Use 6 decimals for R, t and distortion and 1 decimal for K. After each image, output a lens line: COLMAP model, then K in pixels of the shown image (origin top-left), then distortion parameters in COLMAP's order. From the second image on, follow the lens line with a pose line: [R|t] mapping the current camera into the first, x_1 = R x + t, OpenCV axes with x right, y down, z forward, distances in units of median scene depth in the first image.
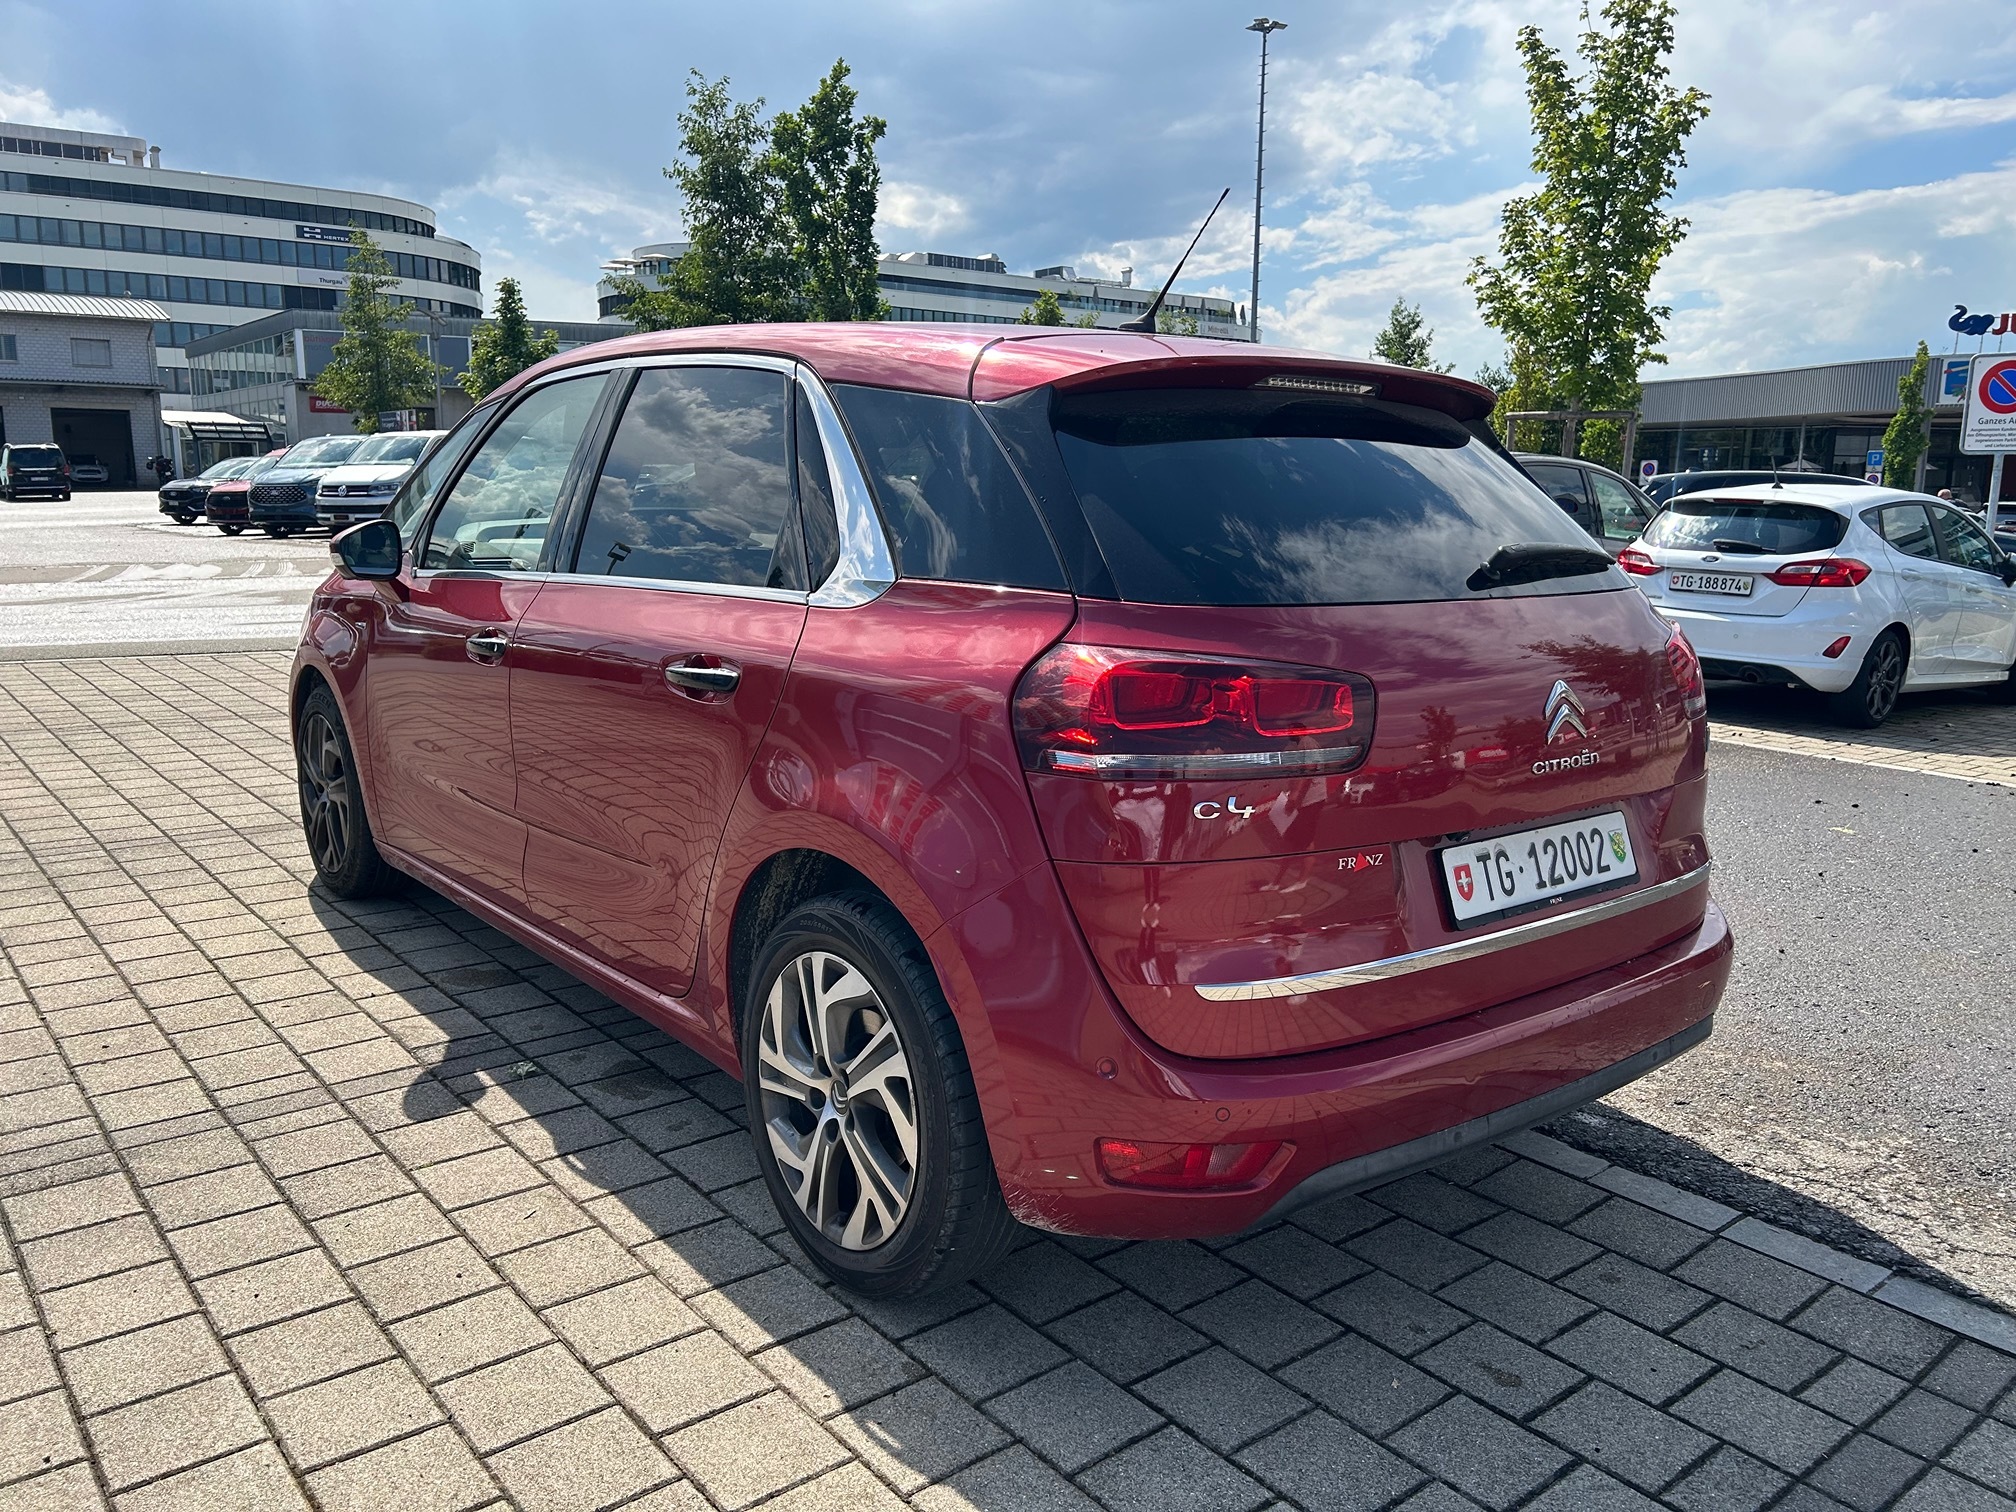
lens RADIAL K [[1564.8, 0, 1008.0], [0, 1564.8, 756.0], [0, 0, 1]] dist [0.044279, -0.054037]
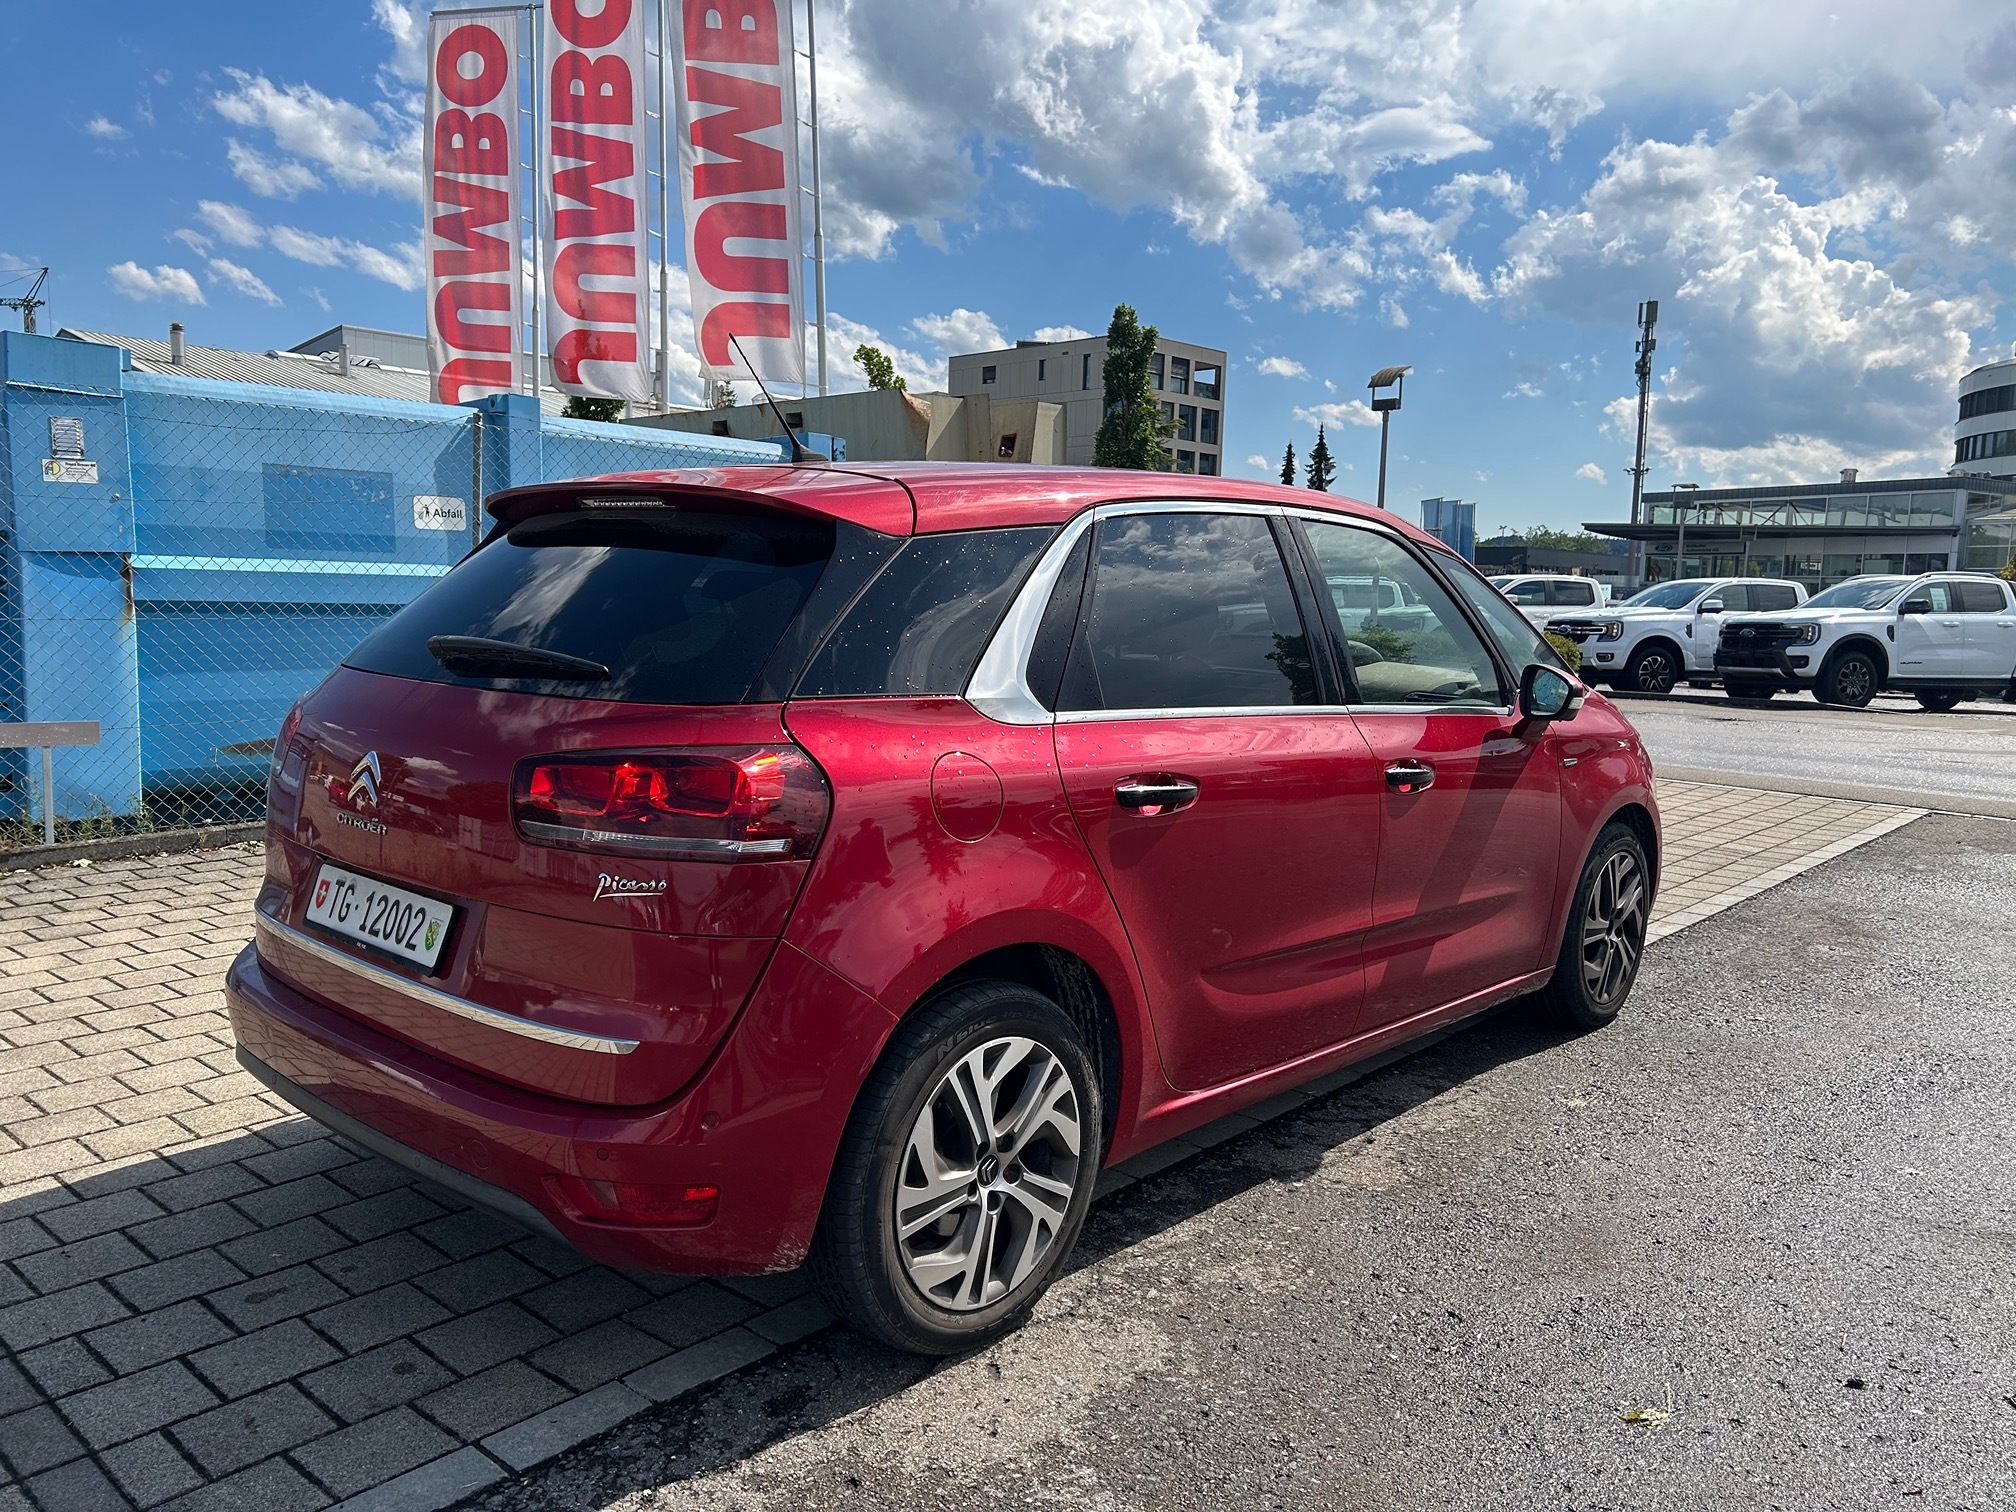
lens RADIAL K [[1528.7, 0, 1002.3], [0, 1528.7, 747.4], [0, 0, 1]] dist [0.080222, -0.093585]
pose [[0.134223, 0.091416, -0.986726, 1.422422], [-0.198402, 0.978054, 0.063624, -0.199652], [0.970887, 0.187228, 0.149414, 1.192799]]
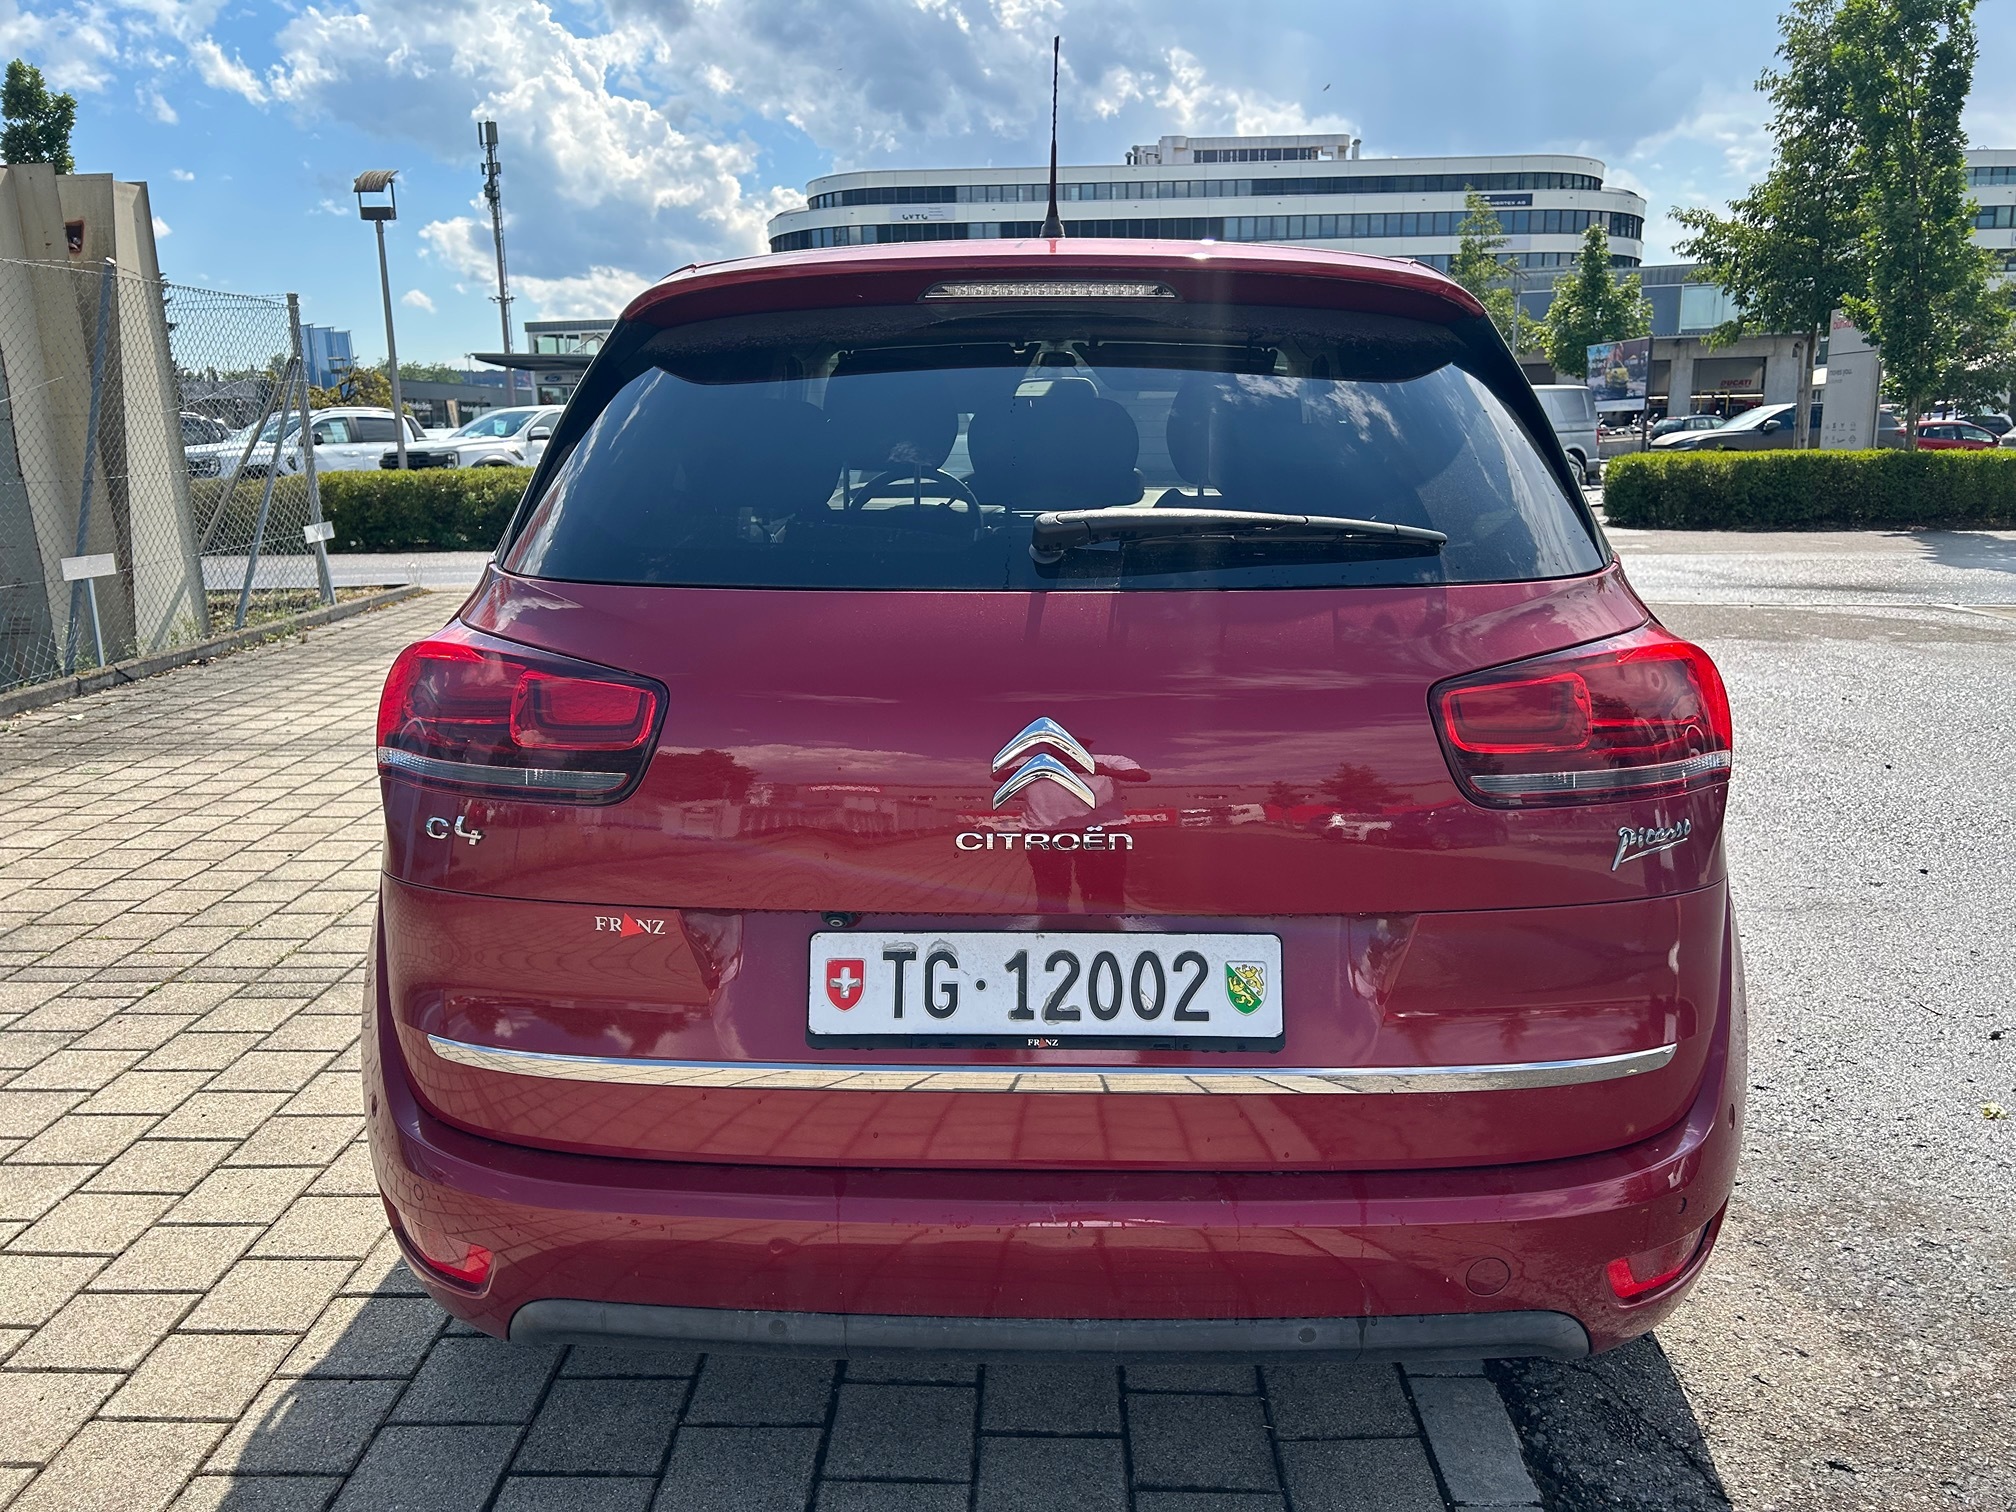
lens RADIAL K [[1528.7, 0, 1002.3], [0, 1528.7, 747.4], [0, 0, 1]] dist [0.080222, -0.093585]
pose [[0.754439, 0.108337, -0.647368, 0.710204], [-0.091741, 0.994008, 0.059432, -0.067825], [0.649928, 0.014553, 0.759857, 0.462644]]
